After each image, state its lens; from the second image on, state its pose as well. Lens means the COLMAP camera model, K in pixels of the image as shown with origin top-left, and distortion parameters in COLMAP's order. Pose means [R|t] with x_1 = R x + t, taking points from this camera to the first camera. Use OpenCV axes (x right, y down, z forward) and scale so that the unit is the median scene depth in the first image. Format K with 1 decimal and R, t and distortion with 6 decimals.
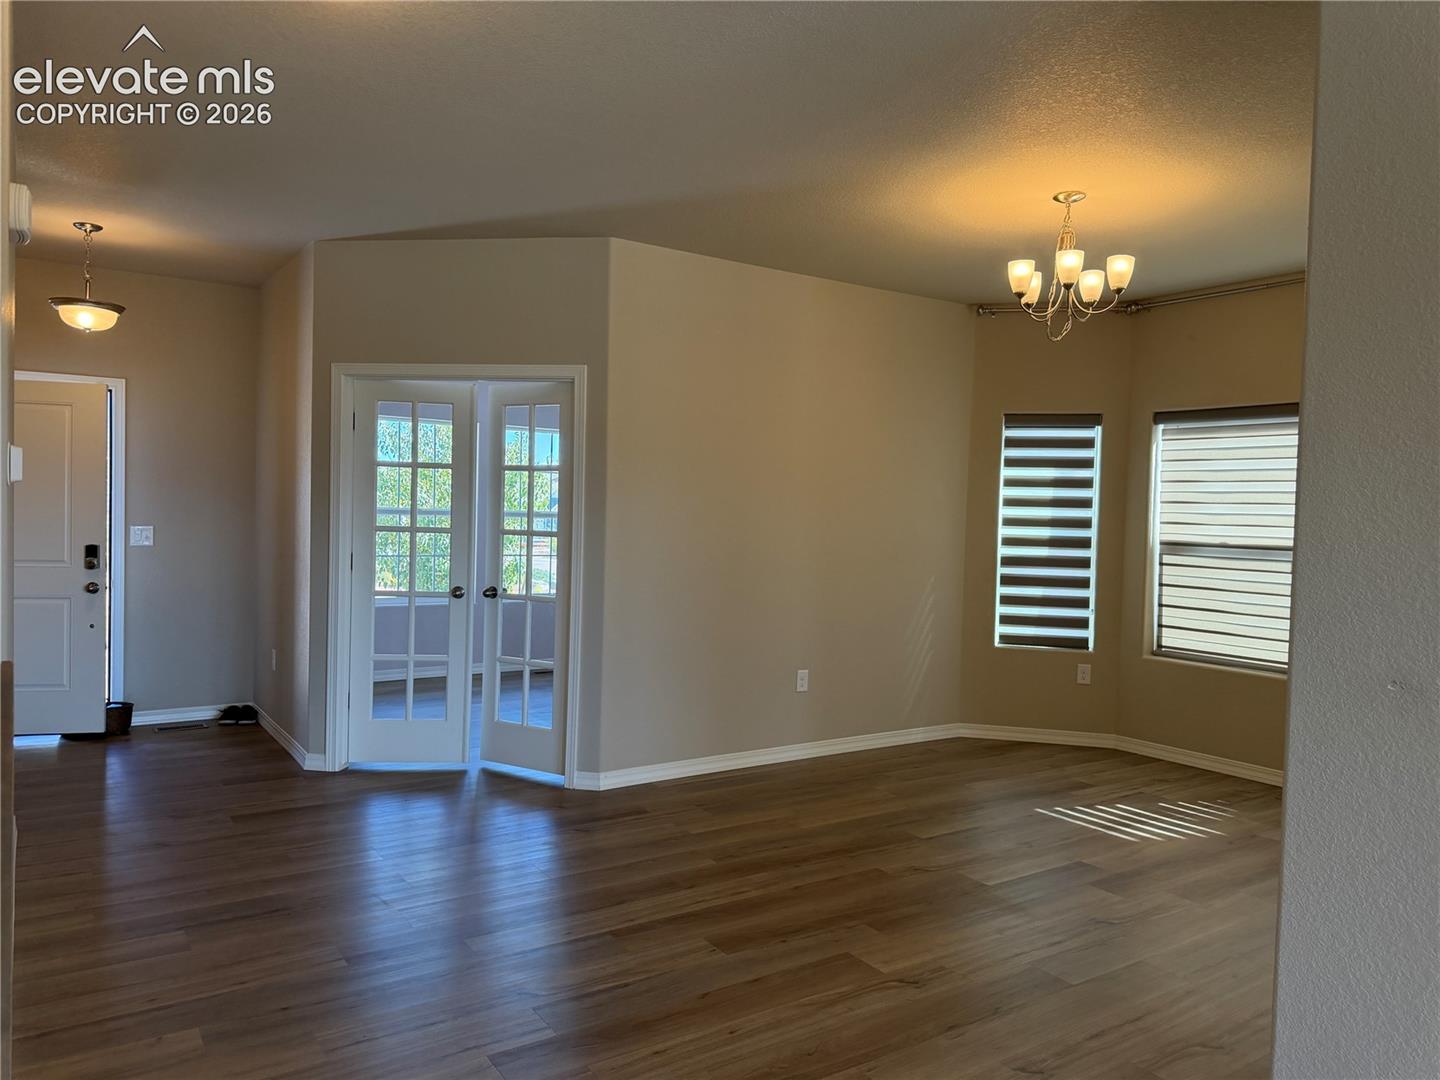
lens RADIAL K [[1005.0, 0, 733.8], [0, 1005.0, 544.4], [0, 0, 1]] dist [0.043330, -0.054923]
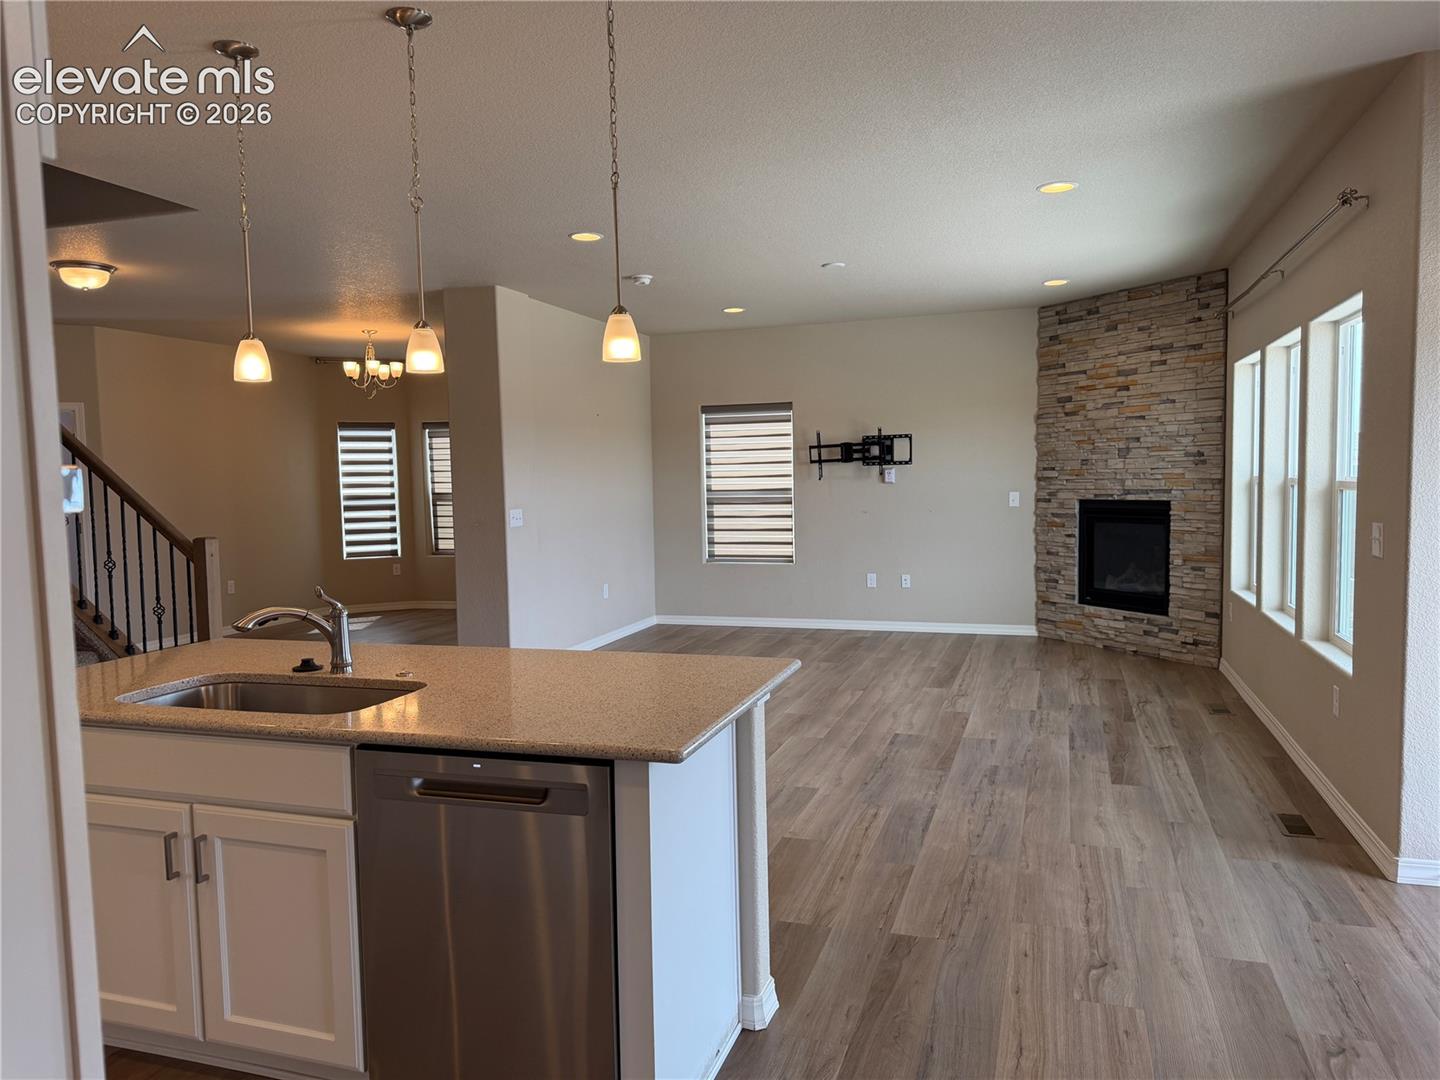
lens RADIAL K [[1005.0, 0, 712.2], [0, 1005.0, 555.4], [0, 0, 1]] dist [0.043330, -0.054923]
pose [[0.799028, -0.089681, 0.594569, -0.270134], [0.061898, 0.995830, 0.067020, 0.019181], [-0.598100, -0.016748, 0.801247, -0.773301]]
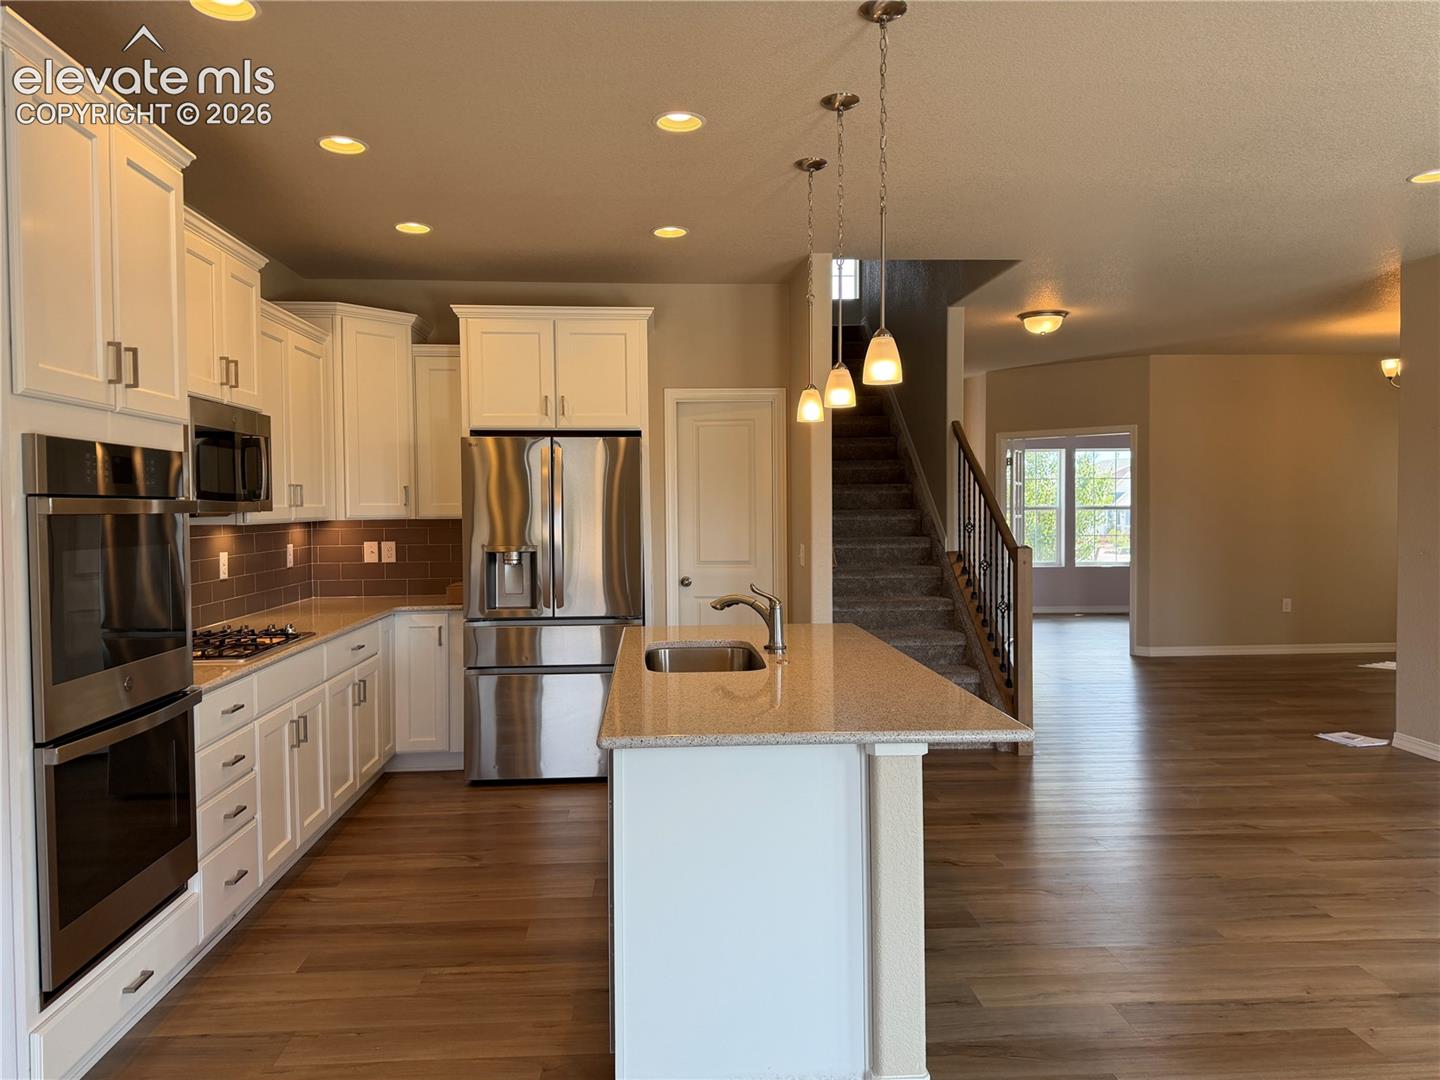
lens RADIAL K [[1005.0, 0, 692.7], [0, 1005.0, 541.7], [0, 0, 1]] dist [0.043330, -0.054923]
pose [[0.840571, -0.014281, -0.541514, 0.138227], [0.011726, 0.999898, -0.008167, 0.033597], [0.541575, 0.000515, 0.840652, -0.808763]]
